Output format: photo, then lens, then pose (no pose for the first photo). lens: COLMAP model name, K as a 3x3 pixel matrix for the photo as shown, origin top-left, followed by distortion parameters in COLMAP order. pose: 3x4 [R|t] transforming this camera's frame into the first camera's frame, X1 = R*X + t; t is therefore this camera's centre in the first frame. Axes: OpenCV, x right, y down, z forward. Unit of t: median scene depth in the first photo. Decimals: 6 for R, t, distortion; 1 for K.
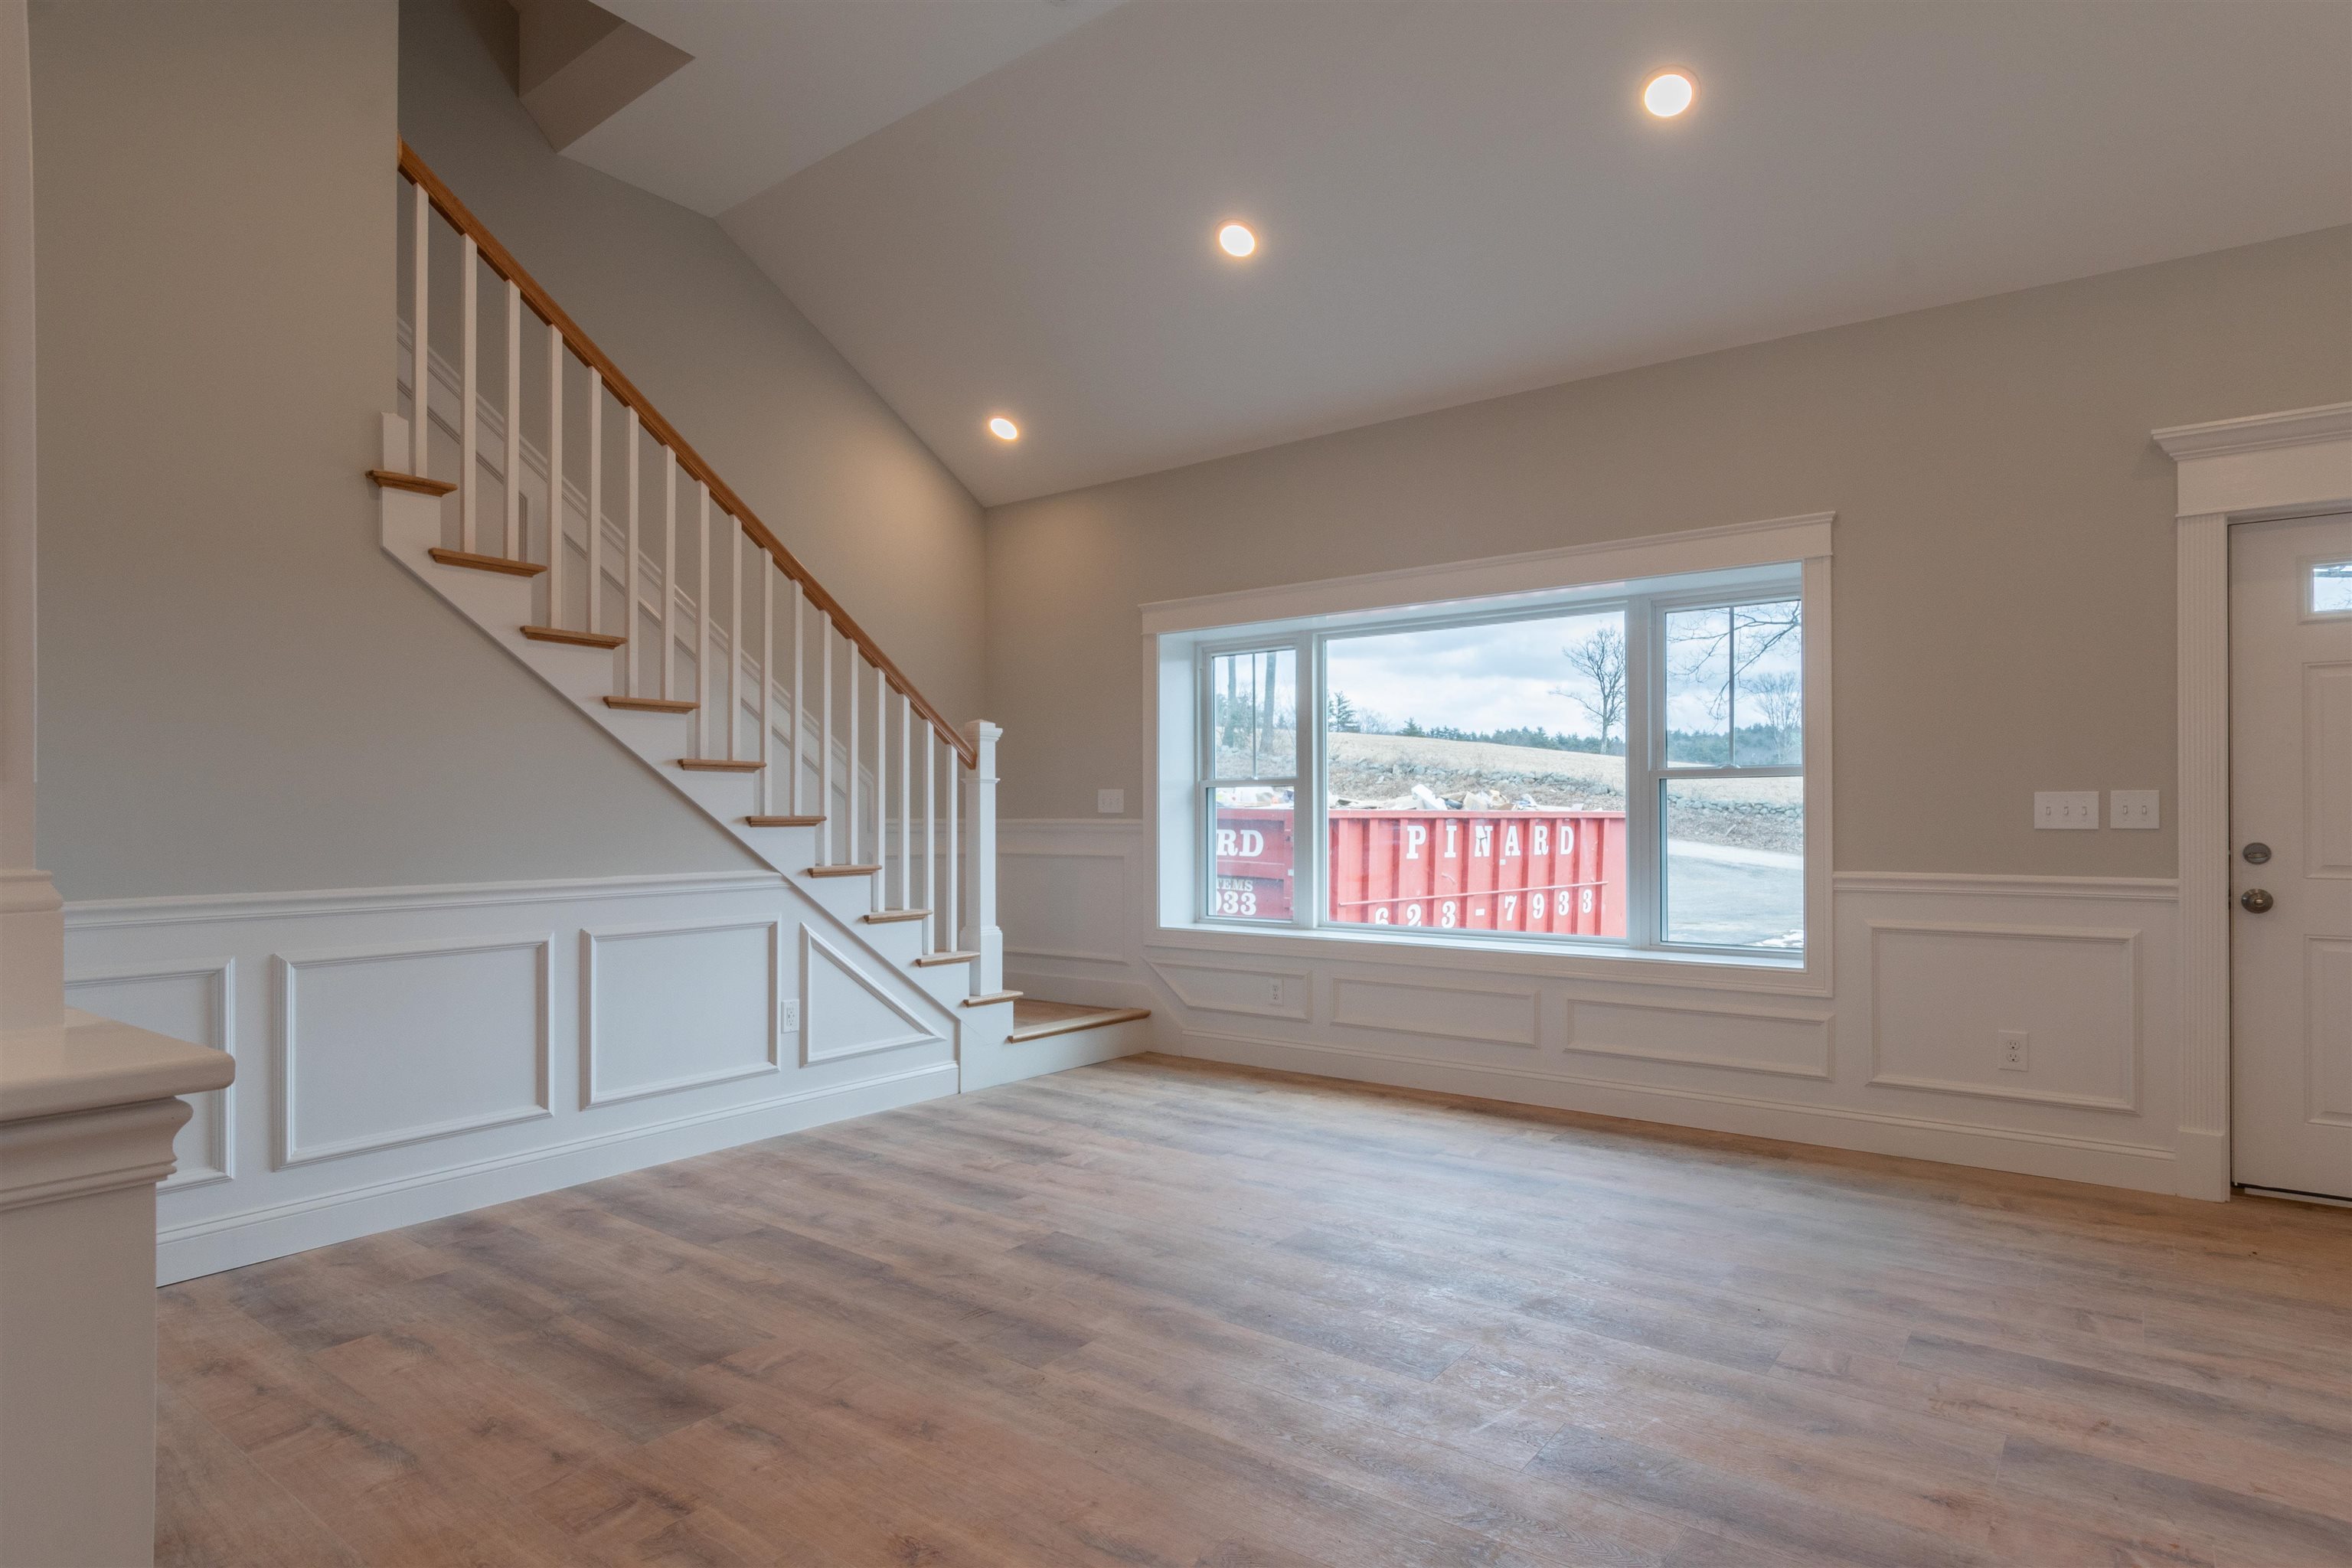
lens RADIAL K [[1244.2, 0, 1165.3], [0, 1244.2, 812.1], [0, 0, 1]] dist [-0.000343, -0.000210]
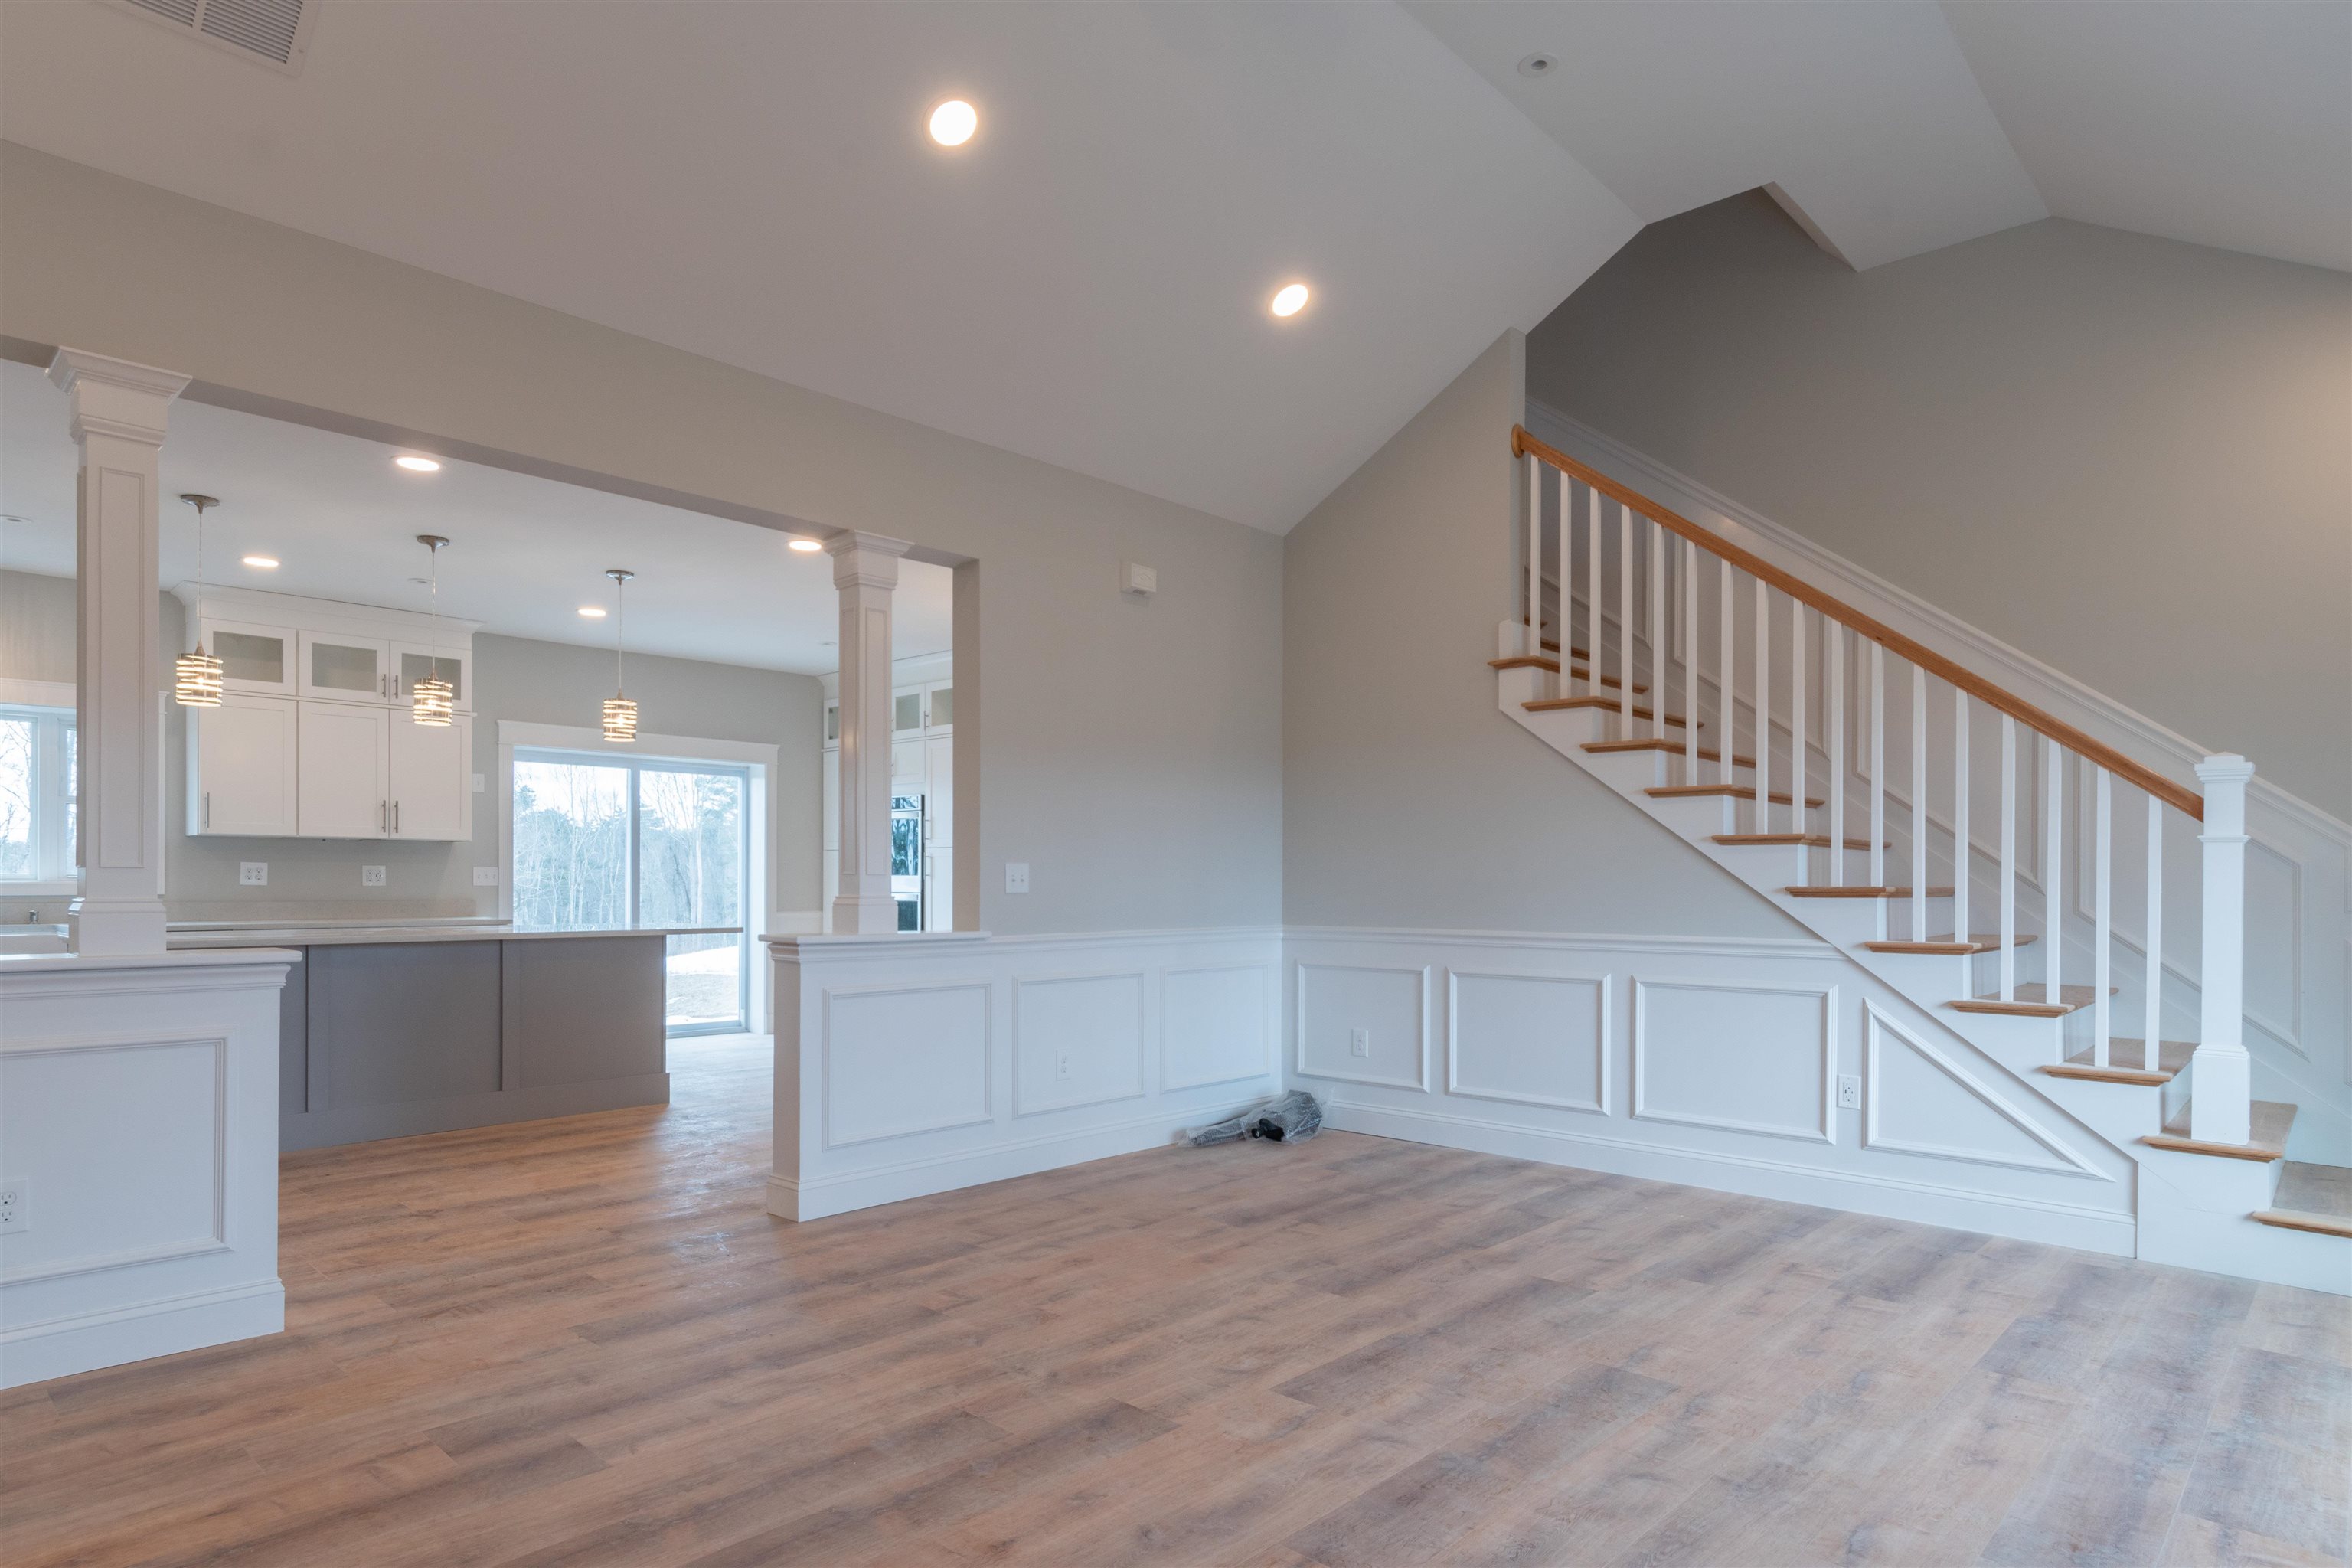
lens RADIAL K [[1341.0, 0, 1174.5], [0, 1341.0, 889.5], [0, 0, 1]] dist [0.000052, -0.000623]
pose [[-0.104006, 0.007352, -0.994549, 0.927591], [-0.000993, 0.999971, 0.007495, -0.002534], [0.994576, 0.001768, -0.103996, 0.677665]]
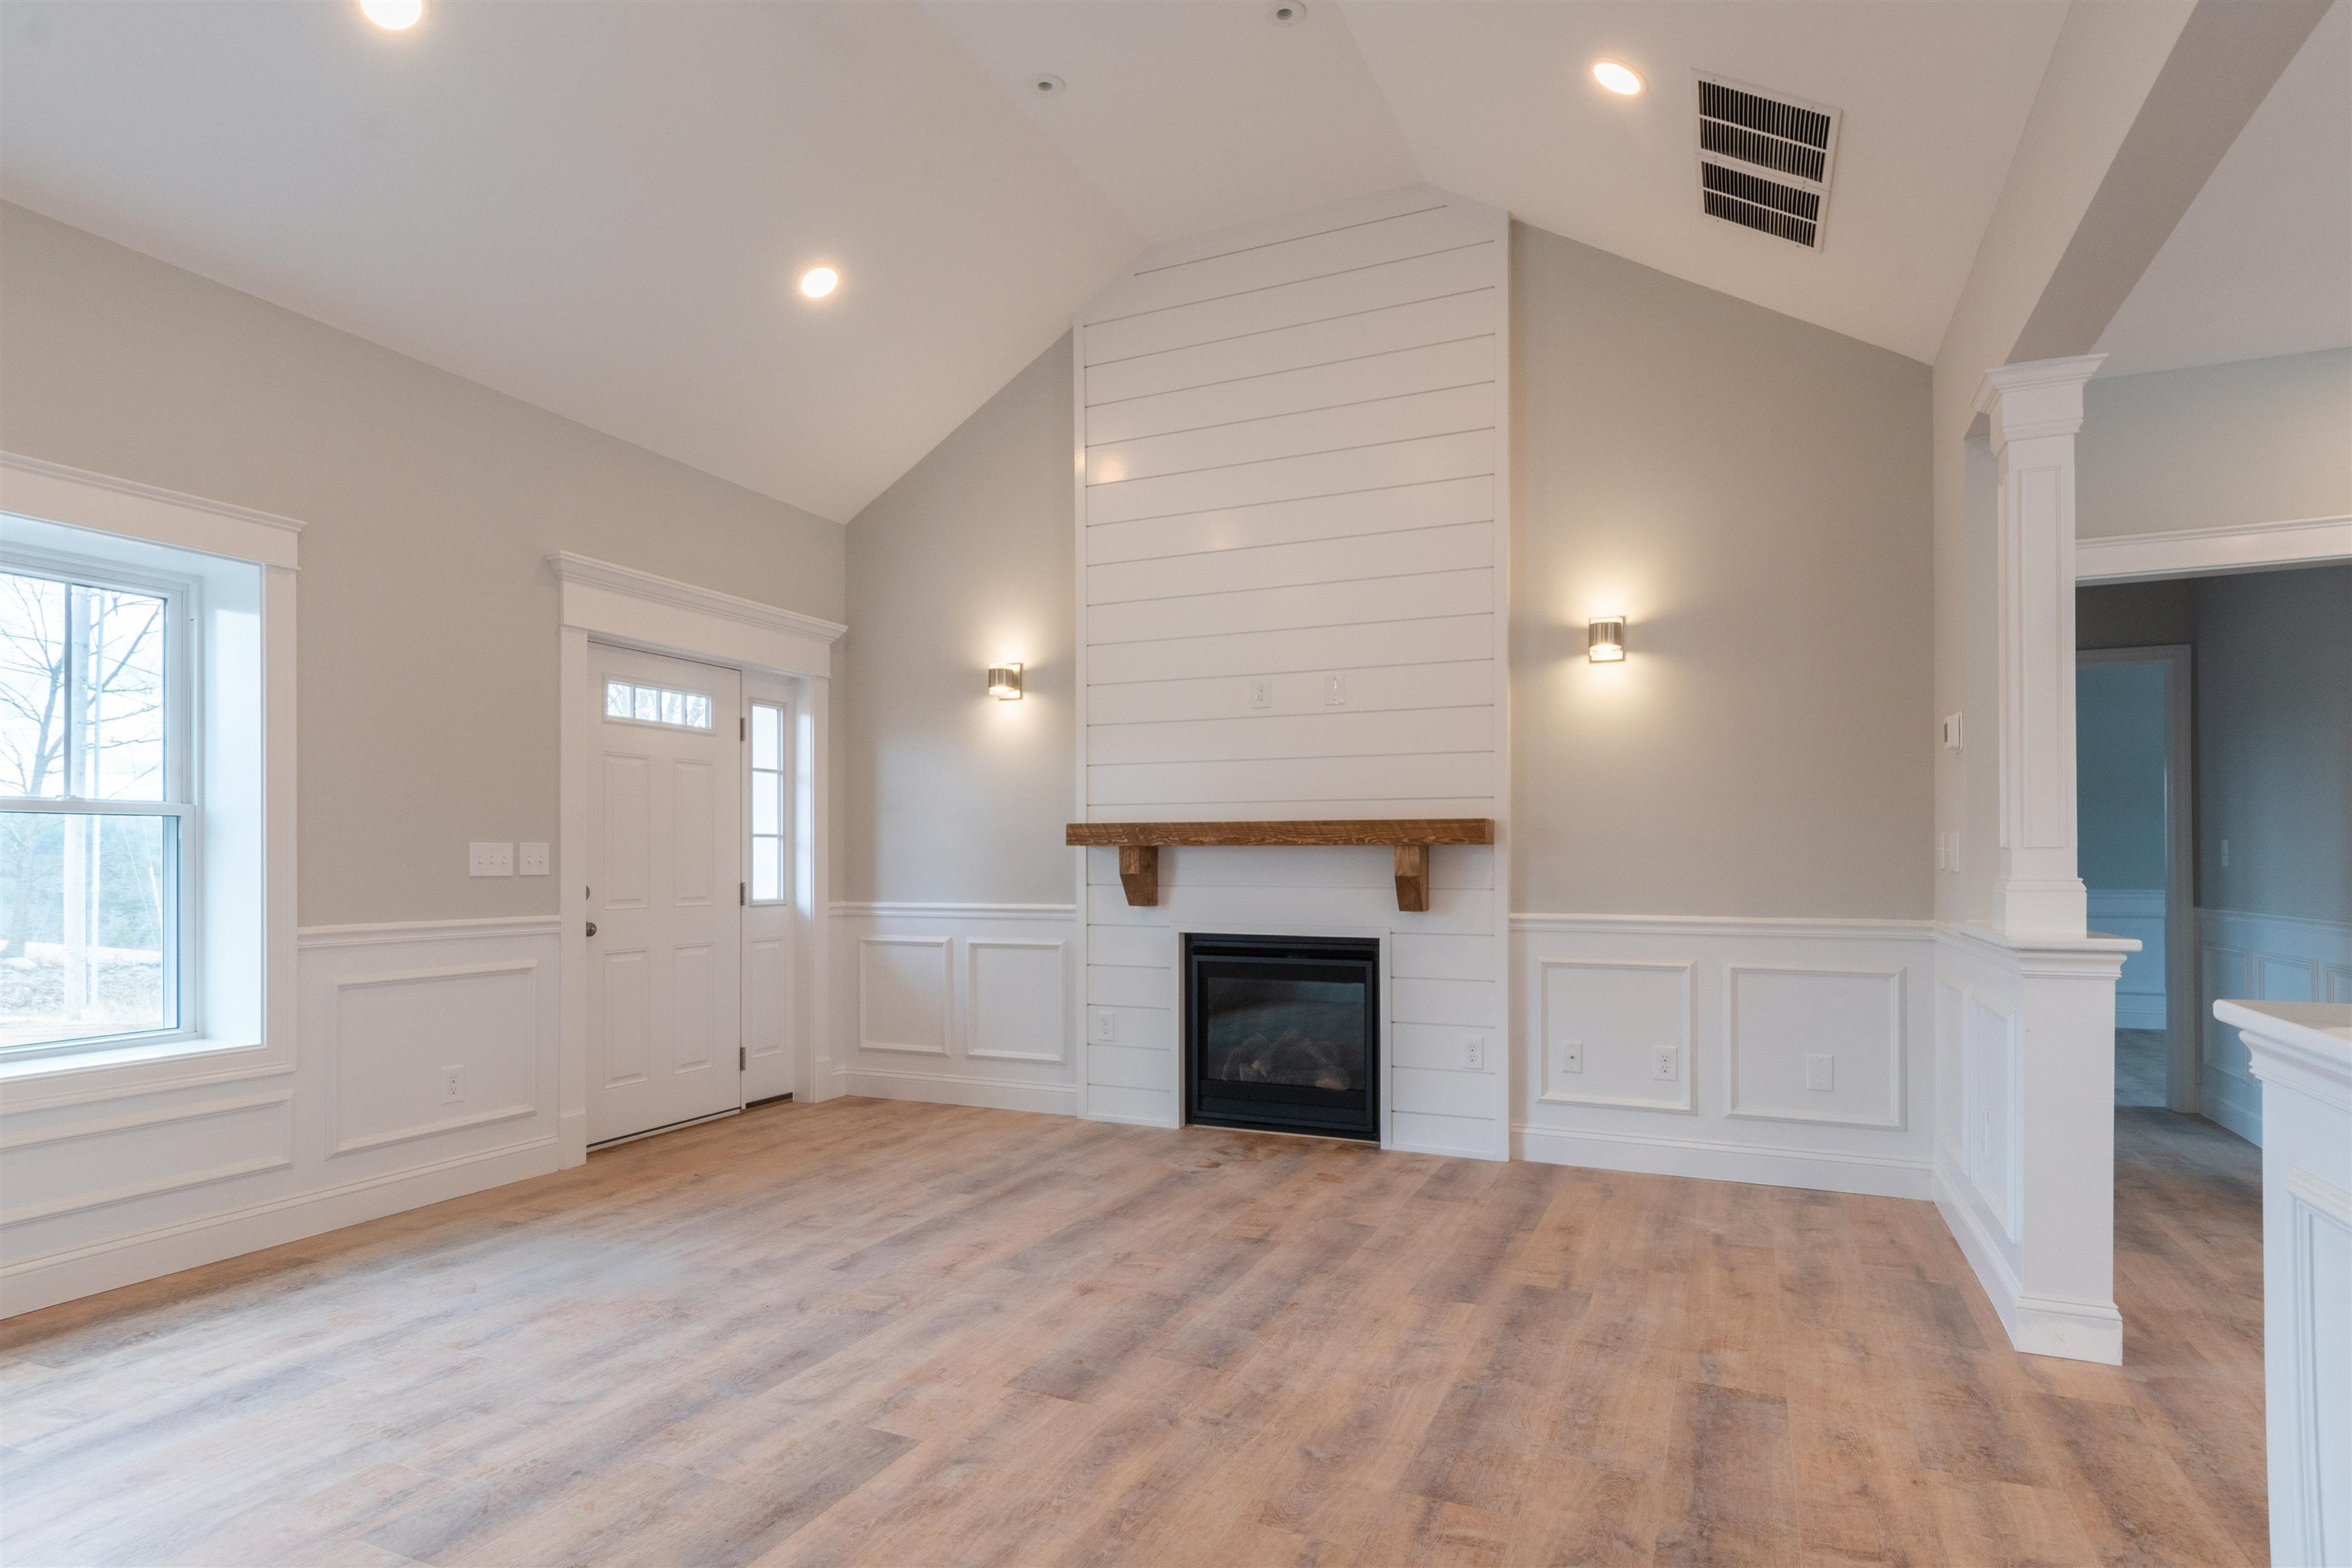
lens RADIAL K [[1218.6, 0, 1175.5], [0, 1218.6, 847.9], [0, 0, 1]] dist [0.000486, 0.000260]
pose [[-0.212244, 0.011620, 0.977148, -0.507149], [-0.002058, 0.999922, -0.012338, 0.000739], [-0.977215, -0.004630, -0.212203, 0.658096]]
